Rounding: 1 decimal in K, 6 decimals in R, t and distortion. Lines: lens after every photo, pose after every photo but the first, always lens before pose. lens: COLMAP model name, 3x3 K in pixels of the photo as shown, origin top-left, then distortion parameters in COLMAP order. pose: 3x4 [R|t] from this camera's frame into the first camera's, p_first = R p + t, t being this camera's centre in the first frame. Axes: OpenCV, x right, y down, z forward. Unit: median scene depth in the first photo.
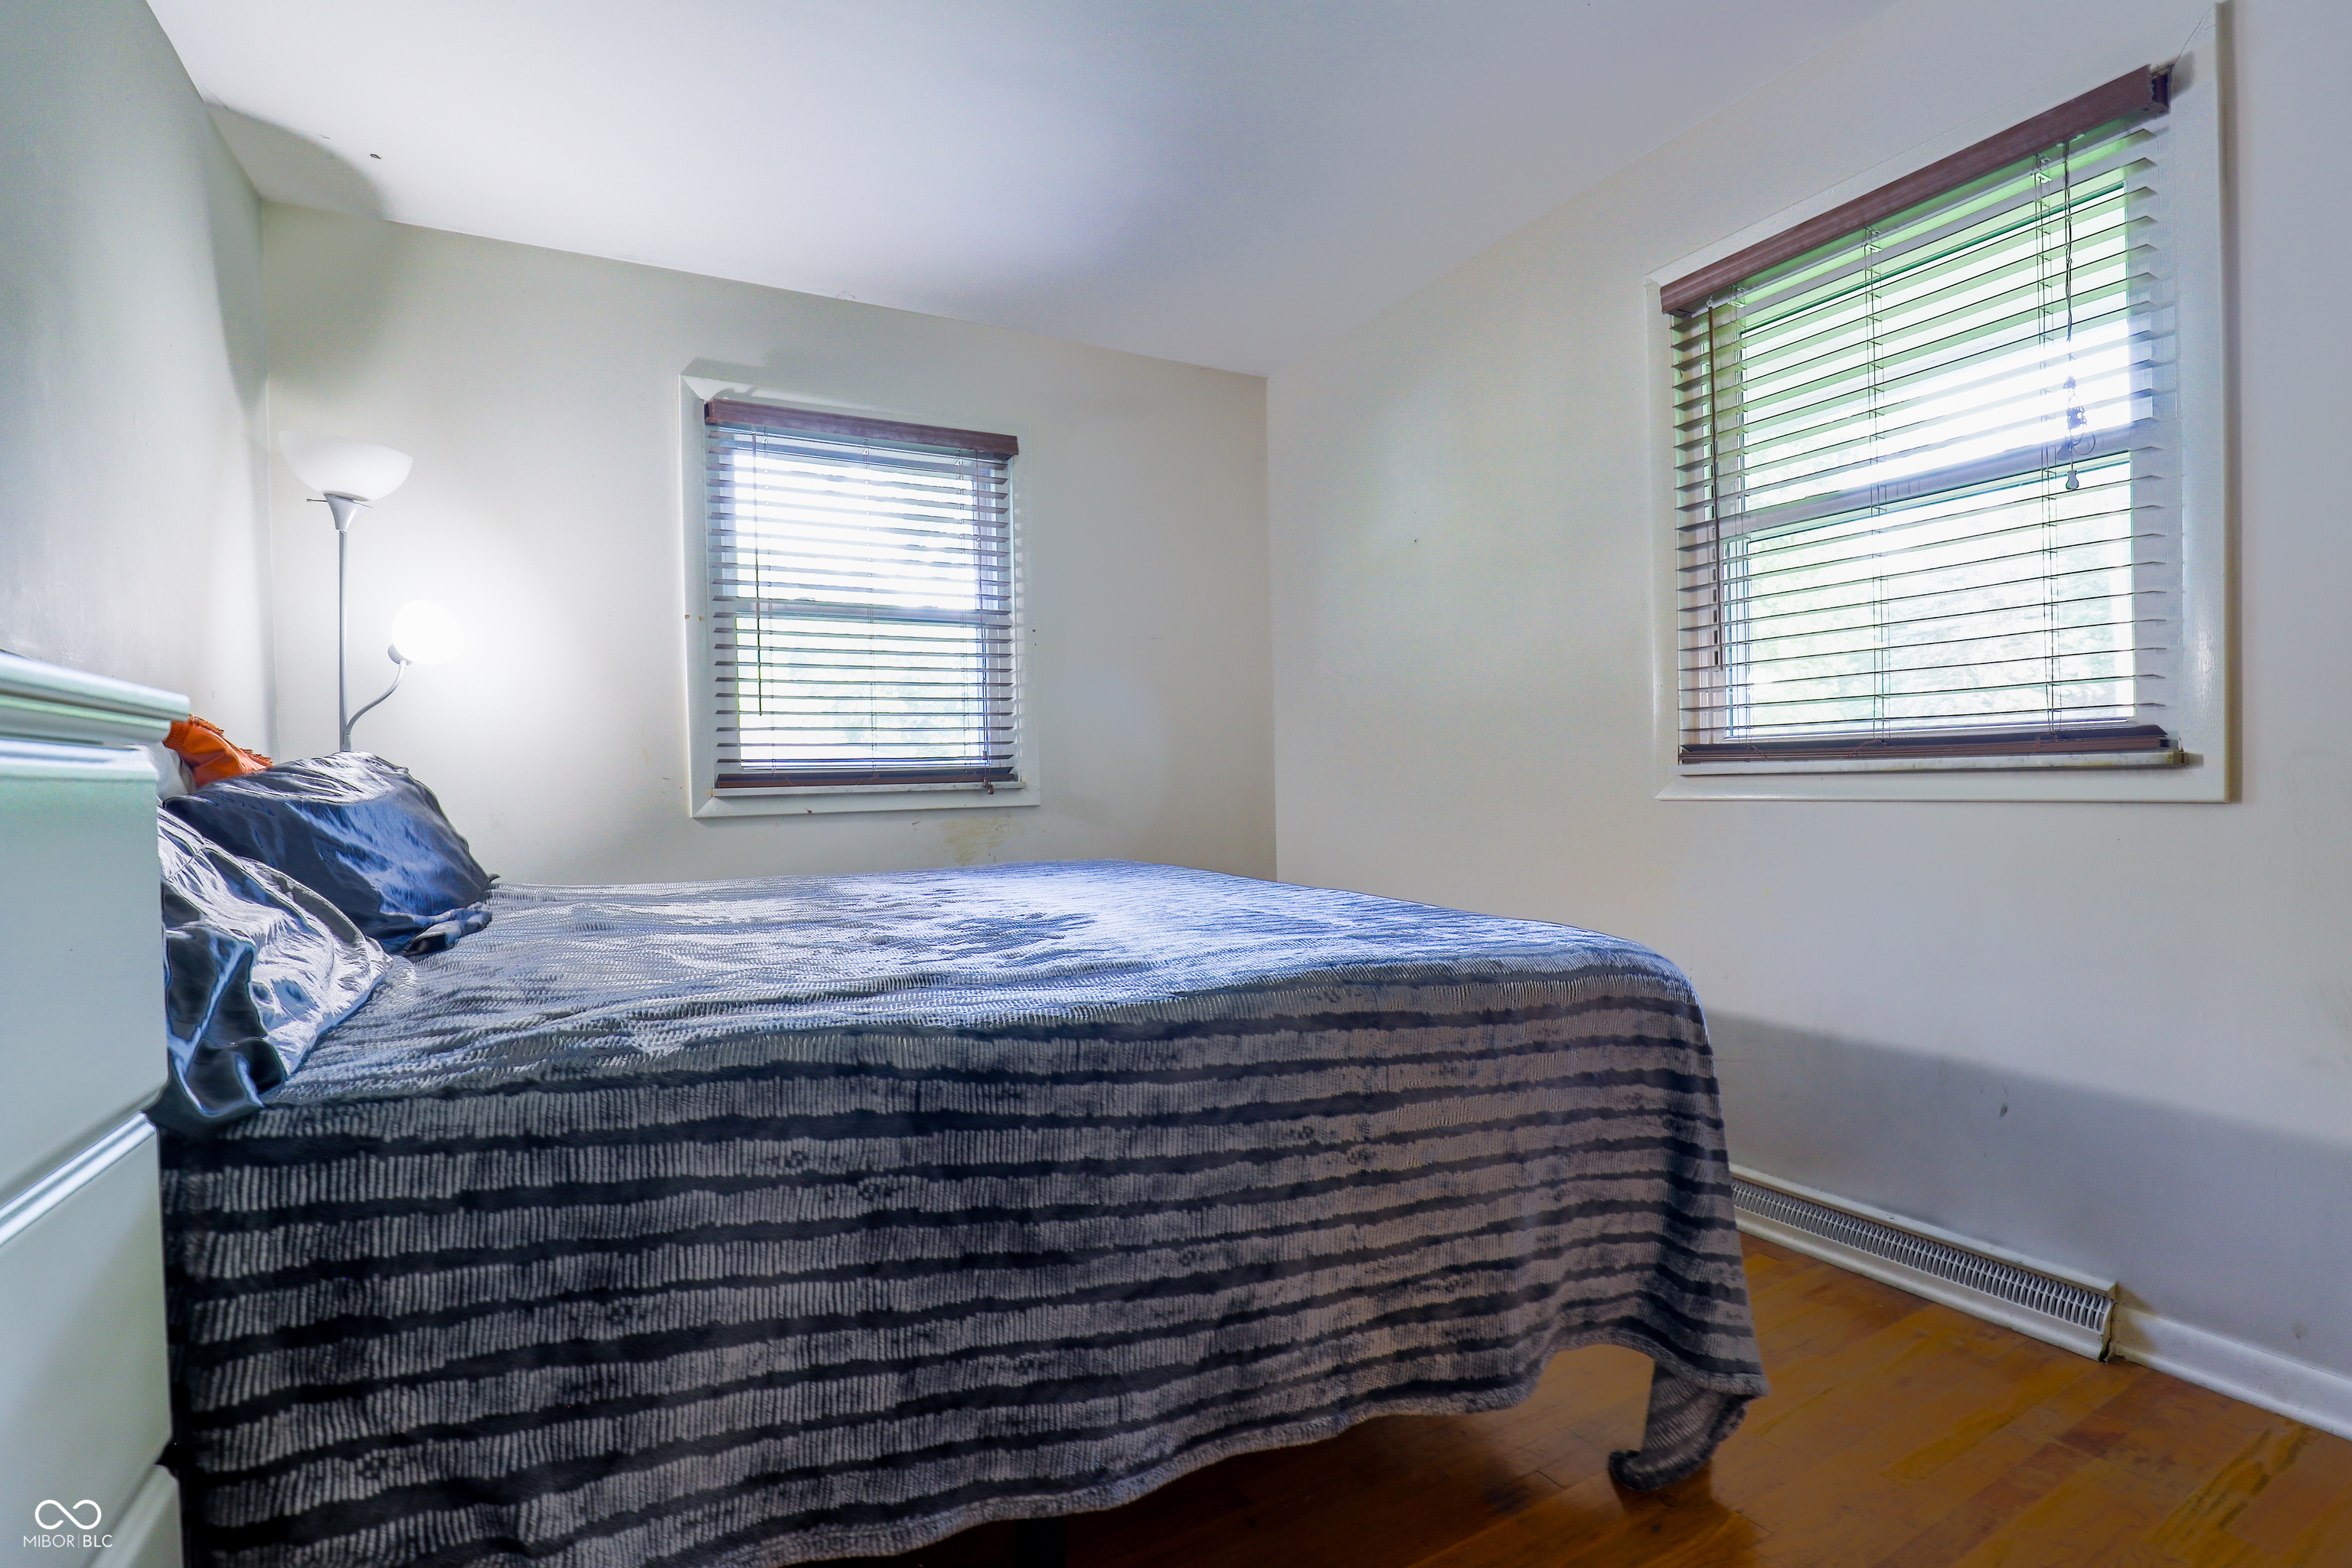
lens RADIAL K [[1079.3, 0, 1182.6], [0, 1079.3, 796.9], [0, 0, 1]] dist [-0.033504, 0.003653]
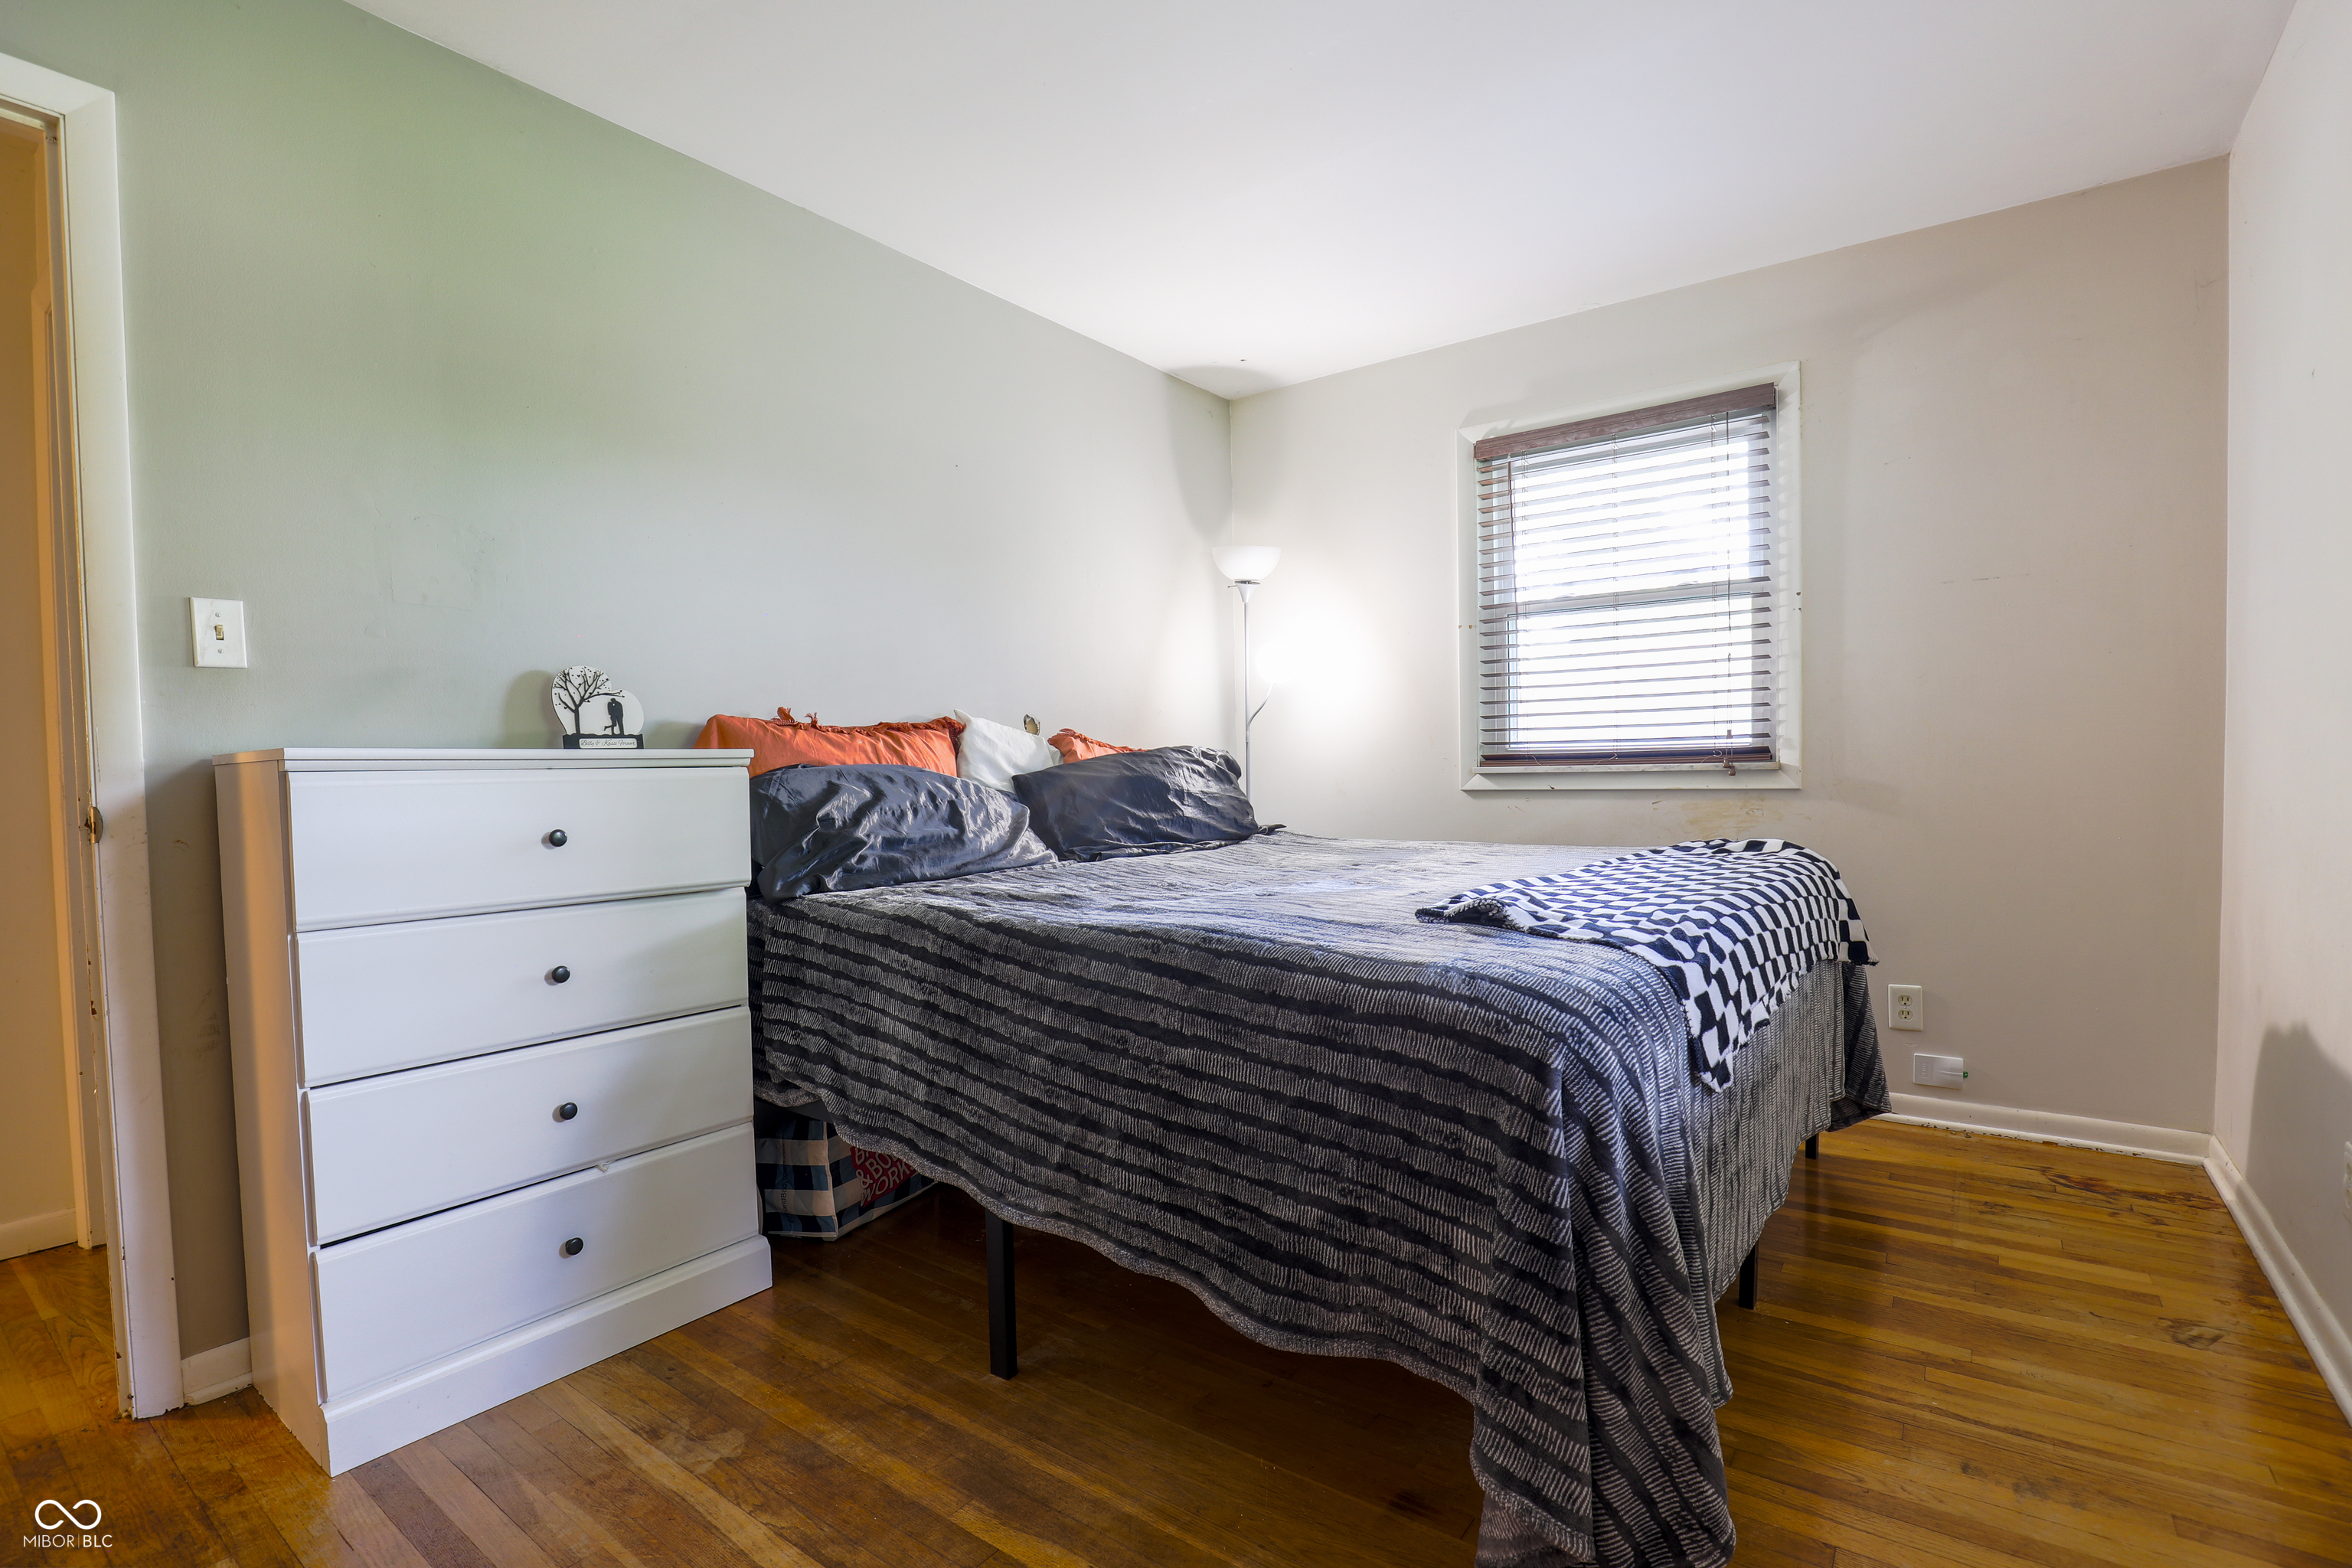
lens RADIAL K [[1079.3, 0, 1177.7], [0, 1079.3, 789.4], [0, 0, 1]] dist [-0.033504, 0.003653]
pose [[0.425118, 0.033282, -0.904526, 1.445402], [-0.006546, 0.999411, 0.033697, -0.058870], [0.905114, -0.008404, 0.425085, 0.502650]]
